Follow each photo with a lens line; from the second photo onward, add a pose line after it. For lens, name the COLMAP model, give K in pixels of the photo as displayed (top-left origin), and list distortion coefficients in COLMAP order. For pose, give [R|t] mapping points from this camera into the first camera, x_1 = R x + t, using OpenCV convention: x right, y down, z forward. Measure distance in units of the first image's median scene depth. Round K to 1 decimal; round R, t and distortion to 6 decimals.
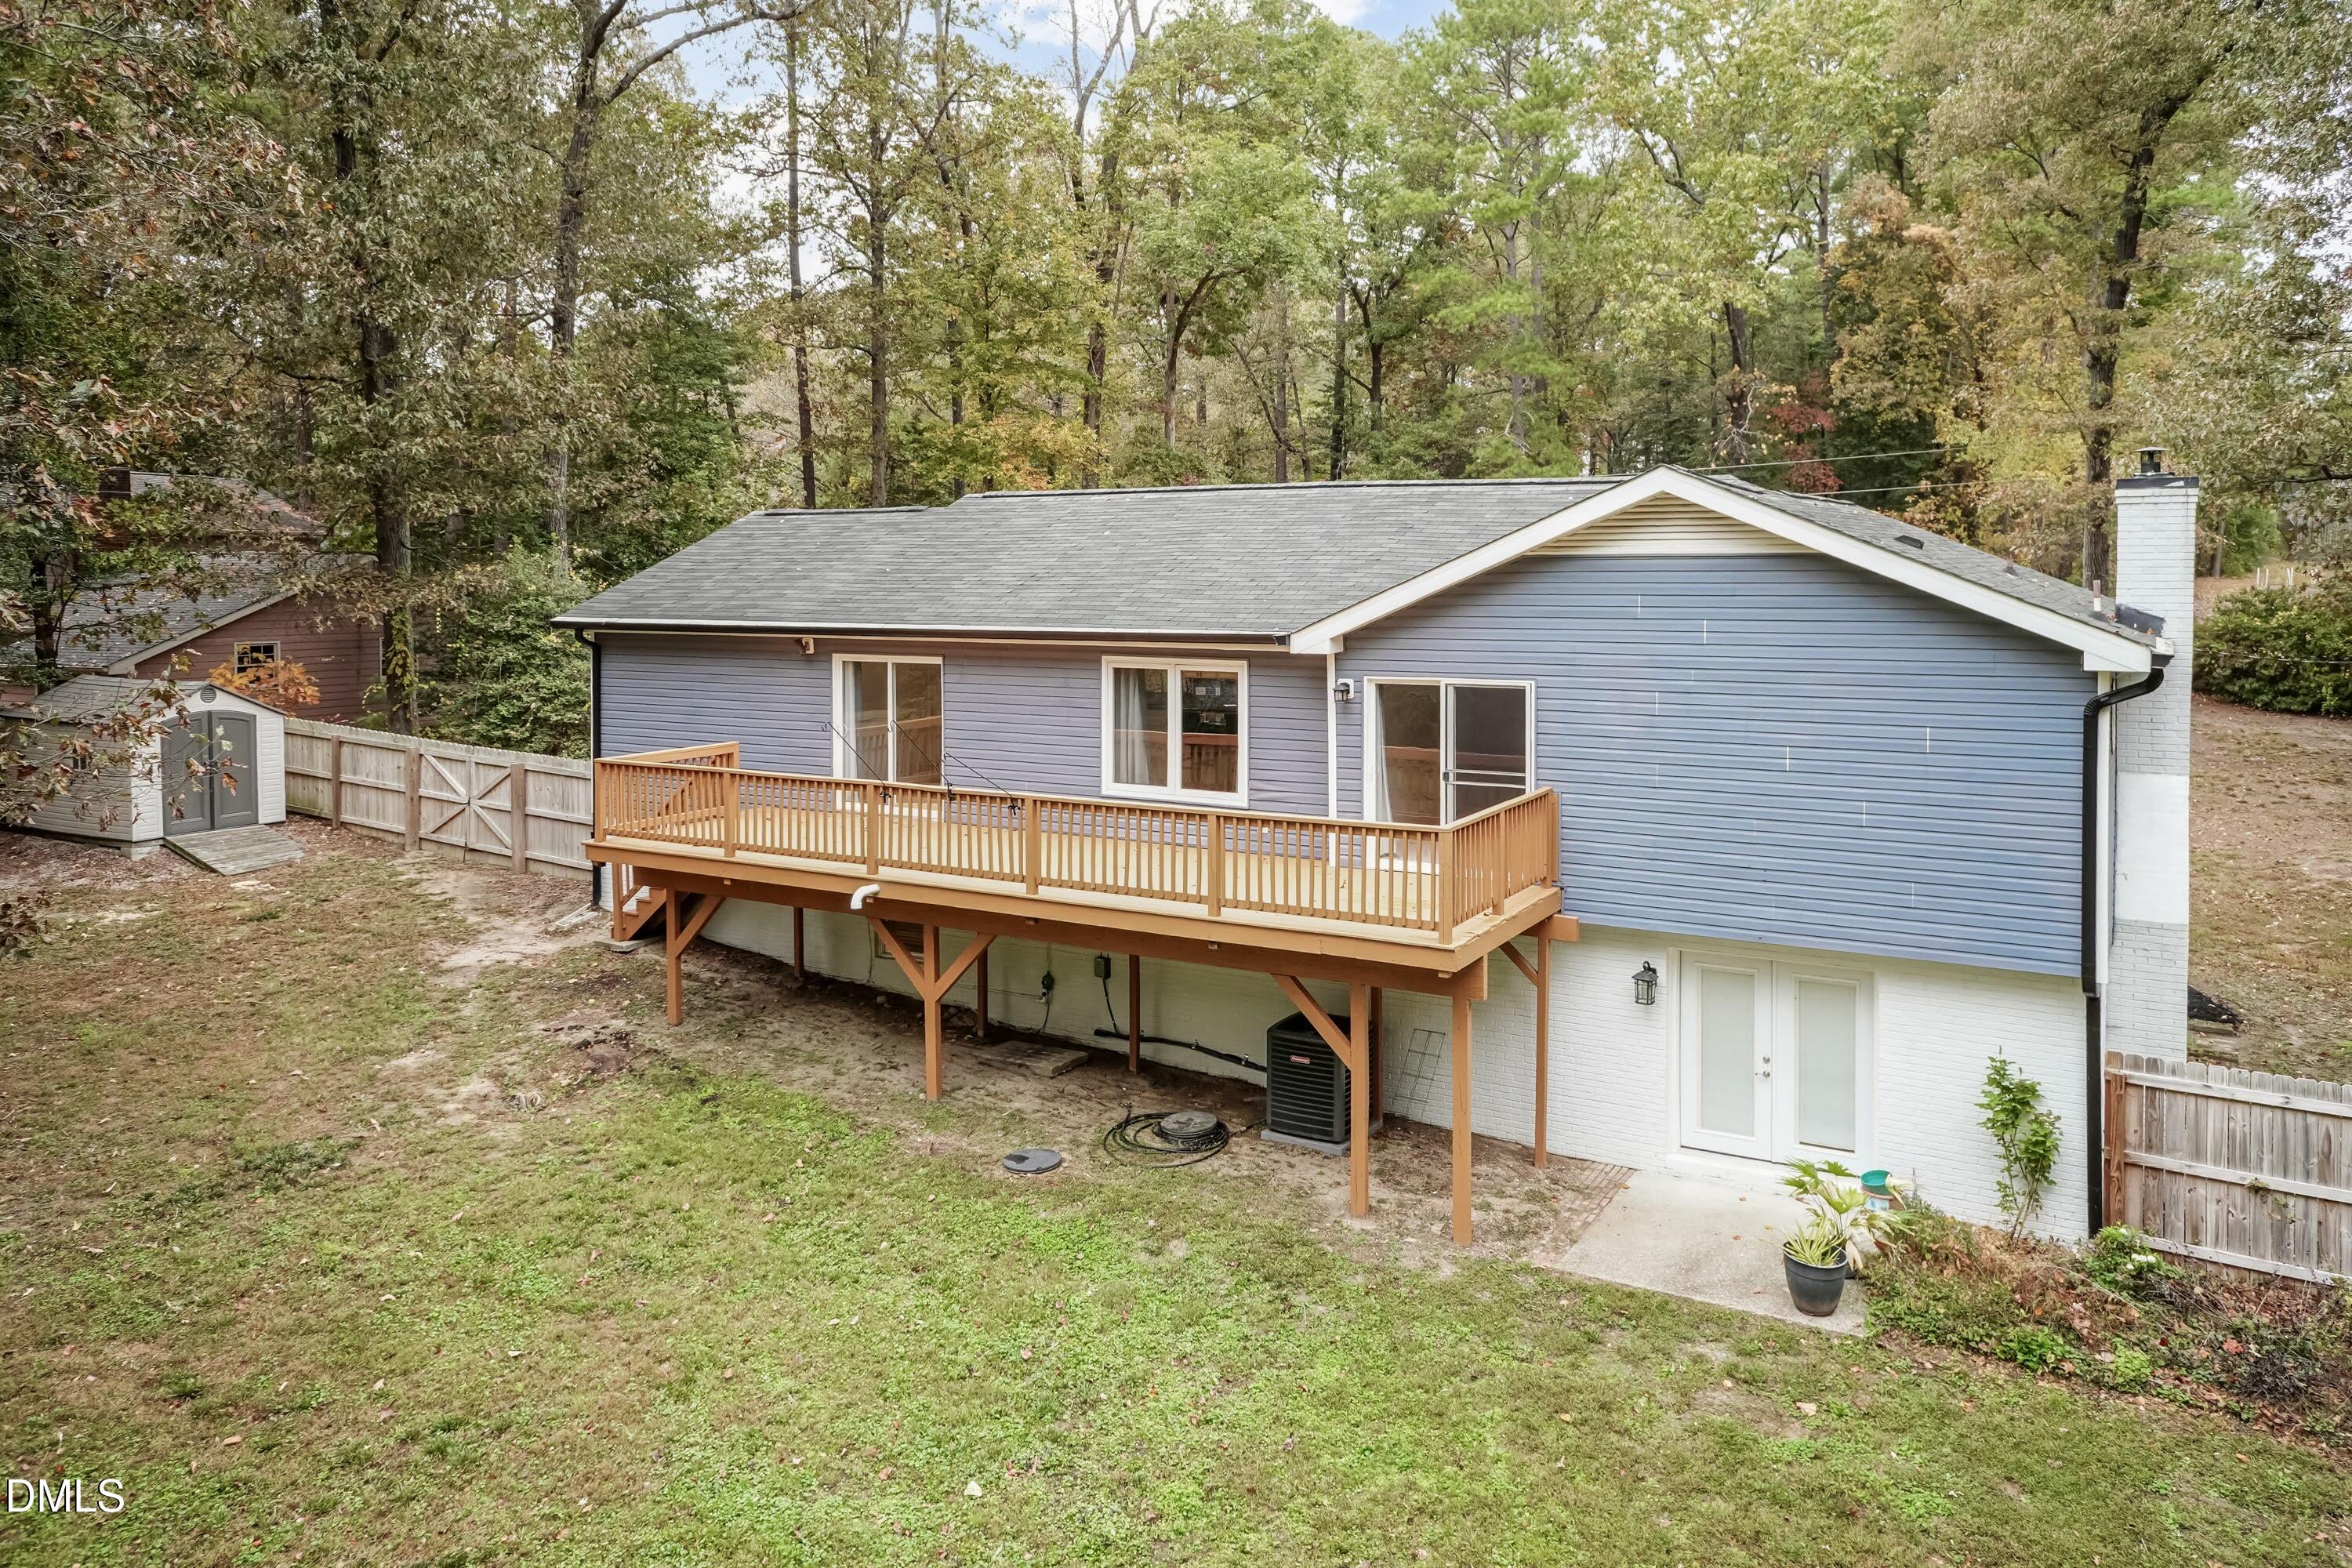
lens RADIAL K [[1633.9, 0, 1189.9], [0, 1633.9, 636.2], [0, 0, 1]] dist [0.001452, 0.048545]
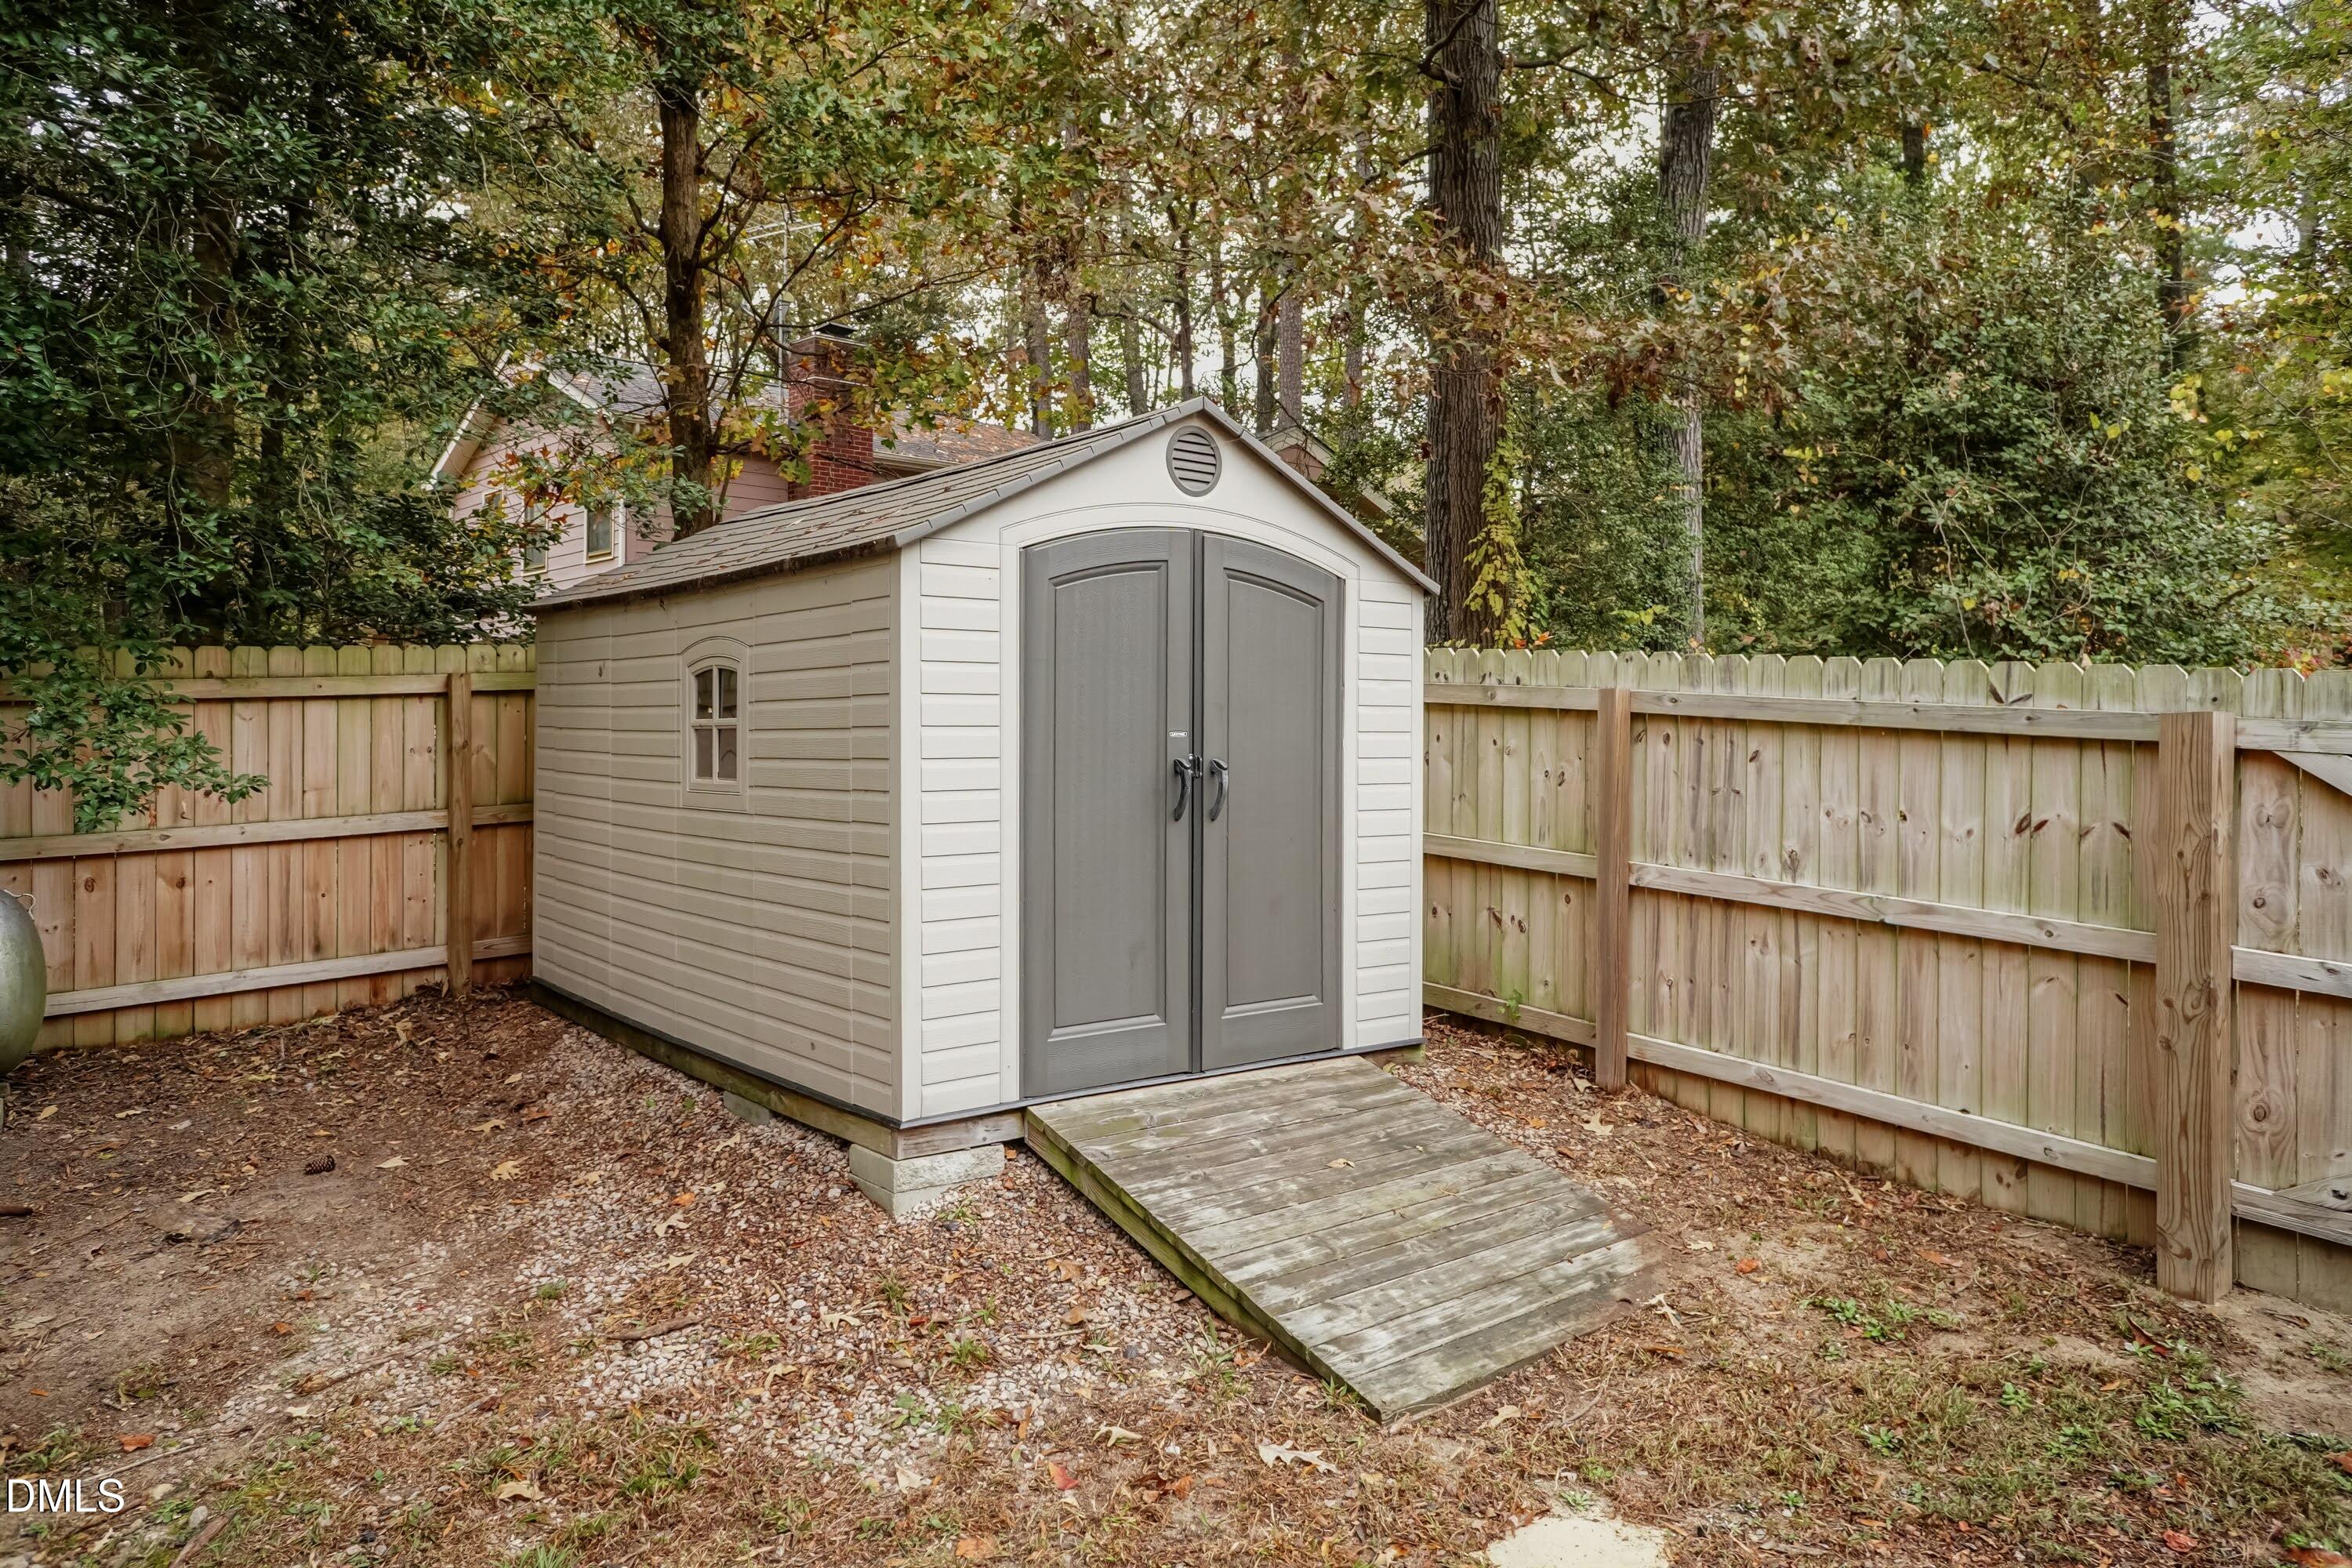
lens RADIAL K [[1606.3, 0, 1176.5], [0, 1606.3, 771.7], [0, 0, 1]] dist [-0.002316, 0.056124]
pose [[0.930594, 0.013934, -0.365787, -0.737471], [-0.020842, 0.999671, -0.014944, 0.114505], [0.365459, 0.021530, 0.930578, 1.135569]]
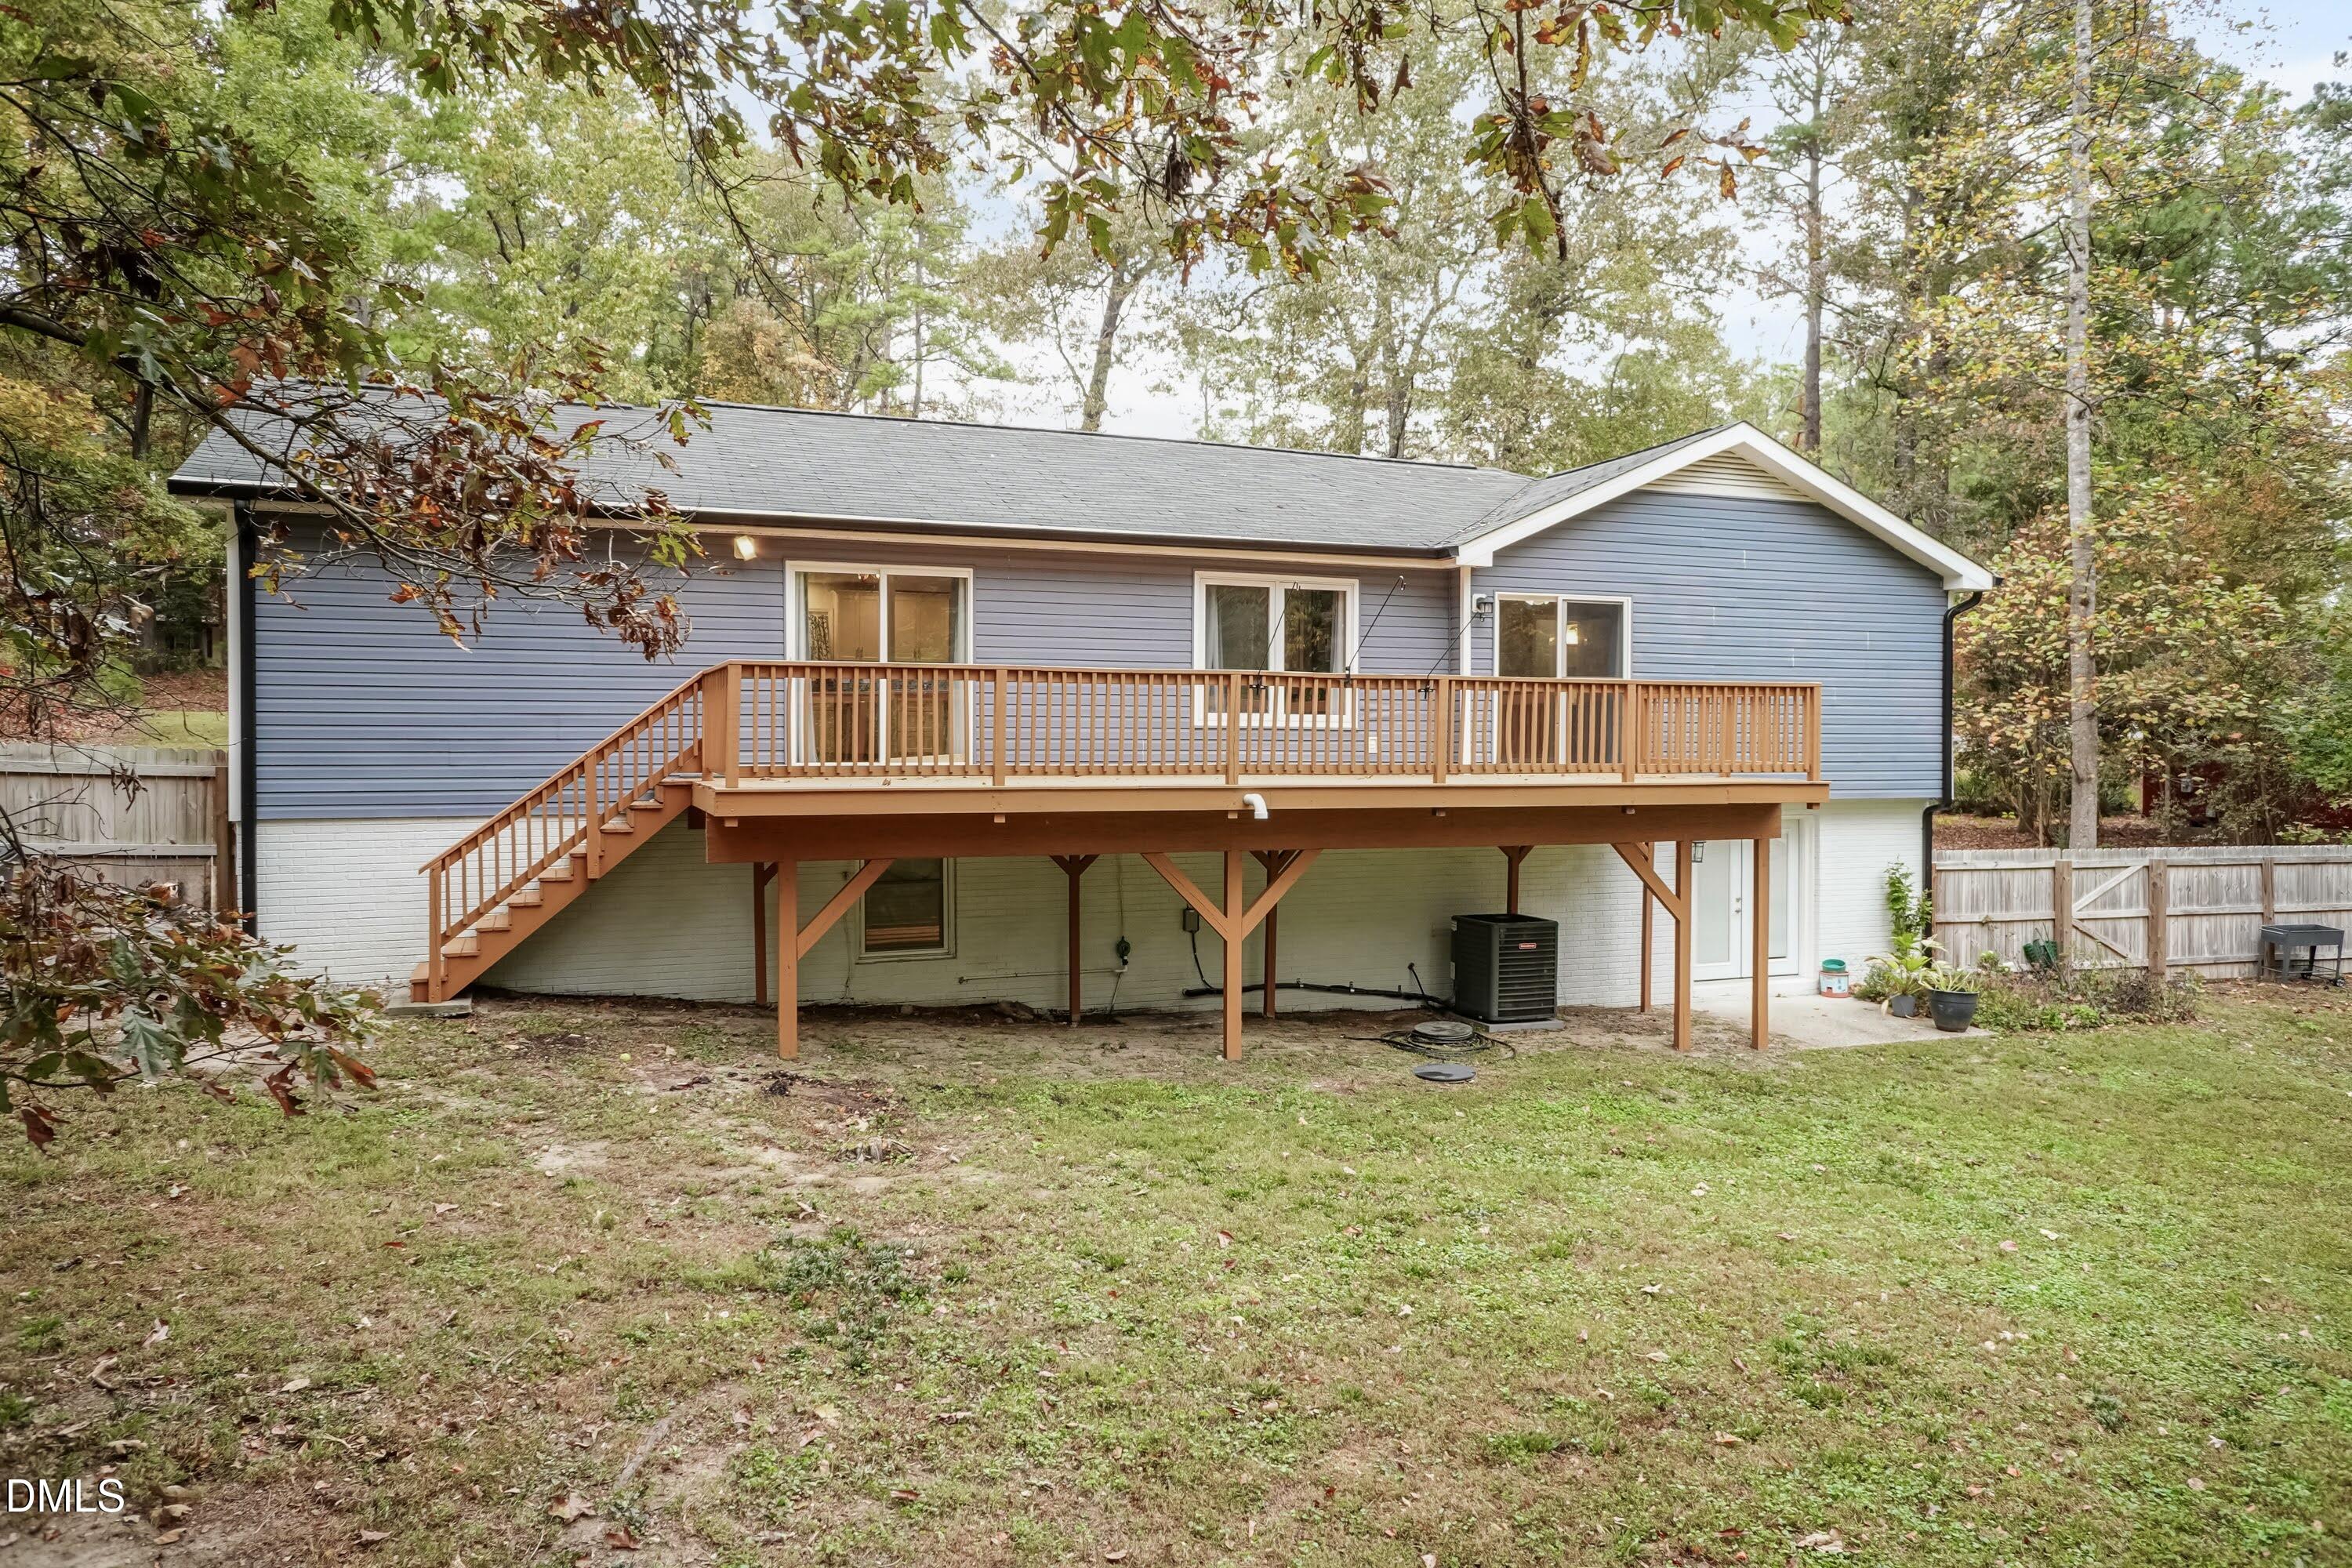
lens RADIAL K [[1606.3, 0, 1176.5], [0, 1606.3, 771.7], [0, 0, 1]] dist [-0.002316, 0.056124]
pose [[0.615610, -0.009625, 0.787992, -0.774224], [0.026338, 0.999618, -0.008367, 0.132202], [-0.787611, 0.025904, 0.615628, 0.474918]]
